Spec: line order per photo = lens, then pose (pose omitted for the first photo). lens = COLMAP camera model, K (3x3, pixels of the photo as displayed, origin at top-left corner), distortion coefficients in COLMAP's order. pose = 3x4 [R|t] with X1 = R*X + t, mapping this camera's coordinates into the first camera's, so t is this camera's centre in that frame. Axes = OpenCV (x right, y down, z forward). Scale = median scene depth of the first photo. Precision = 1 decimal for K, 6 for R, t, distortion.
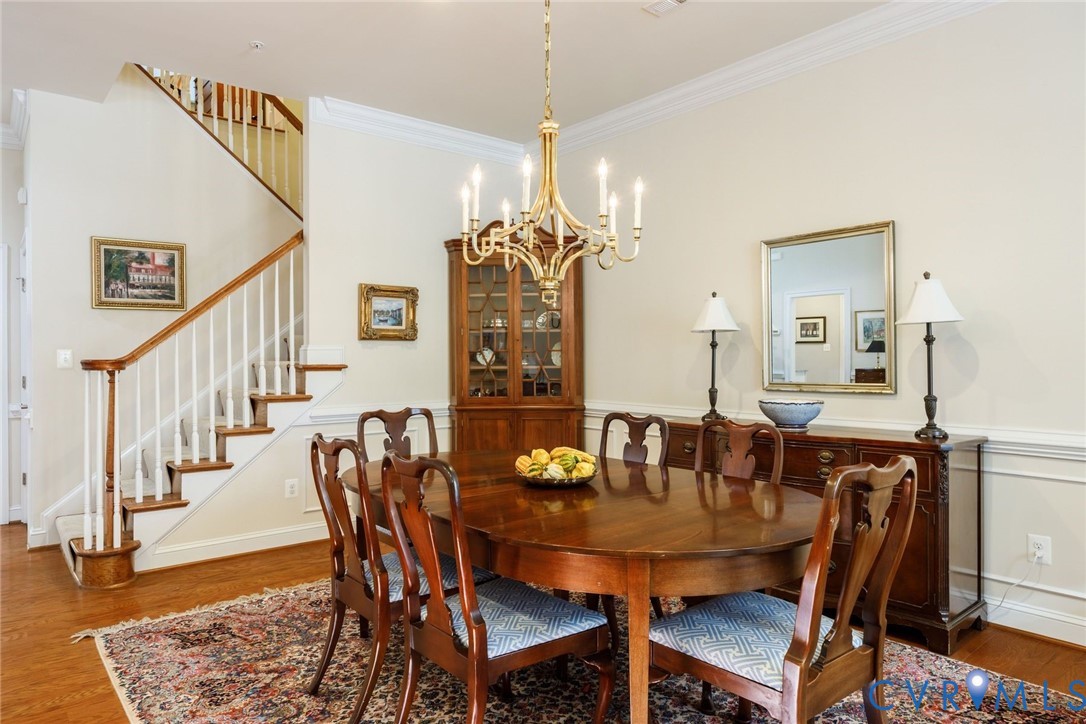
lens RADIAL K [[682.2, 0, 538.6], [0, 682.2, 358.7], [0, 0, 1]] dist [-0.006959, 0.002108]
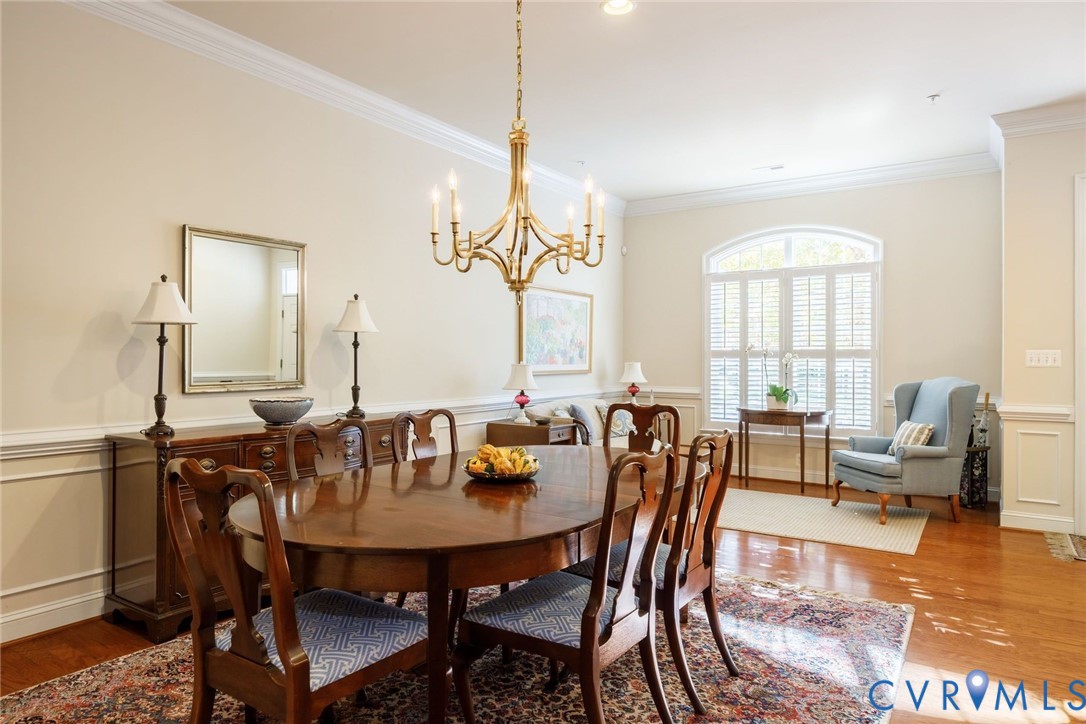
lens RADIAL K [[682.2, 0, 524.1], [0, 682.2, 351.3], [0, 0, 1]] dist [-0.006959, 0.002108]
pose [[-0.278978, 0.015855, 0.960167, -0.819138], [0.001449, 0.999870, -0.016089, 0.007999], [-0.960297, -0.003097, -0.278964, 1.056393]]
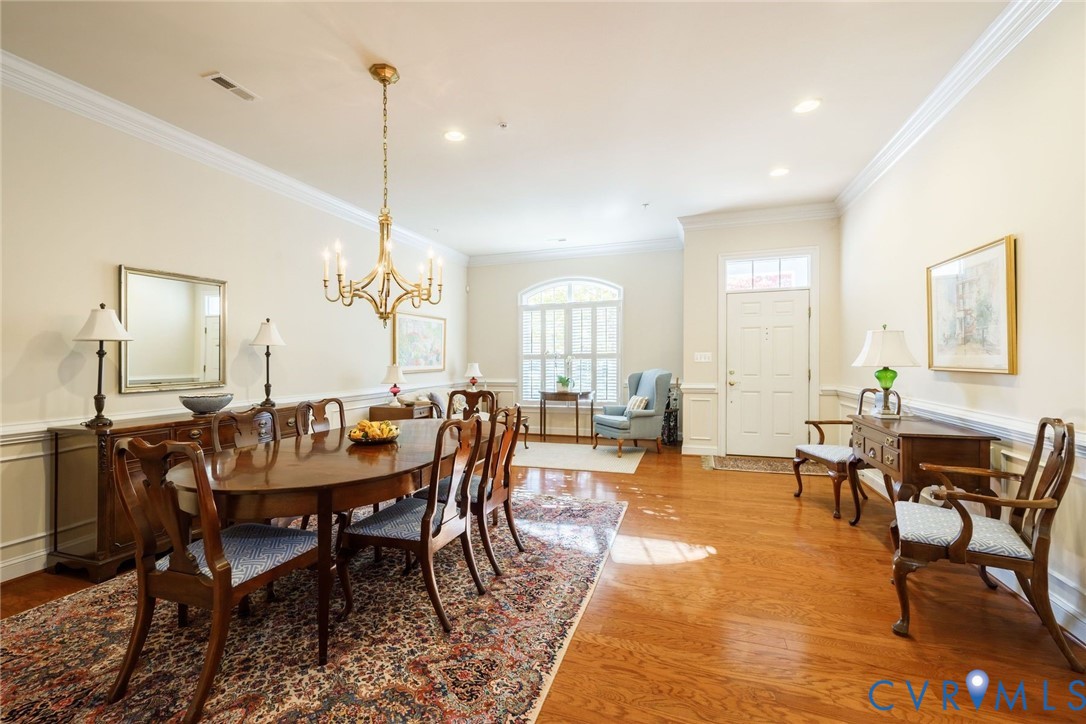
lens RADIAL K [[473.2, 0, 539.6], [0, 473.2, 347.9], [0, 0, 1]] dist [0.004124, 0.000459]
pose [[-0.529081, 0.032706, 0.847941, -0.937637], [0.017153, 0.999465, -0.027847, 0.004172], [-0.848398, -0.000189, -0.529359, 1.056056]]
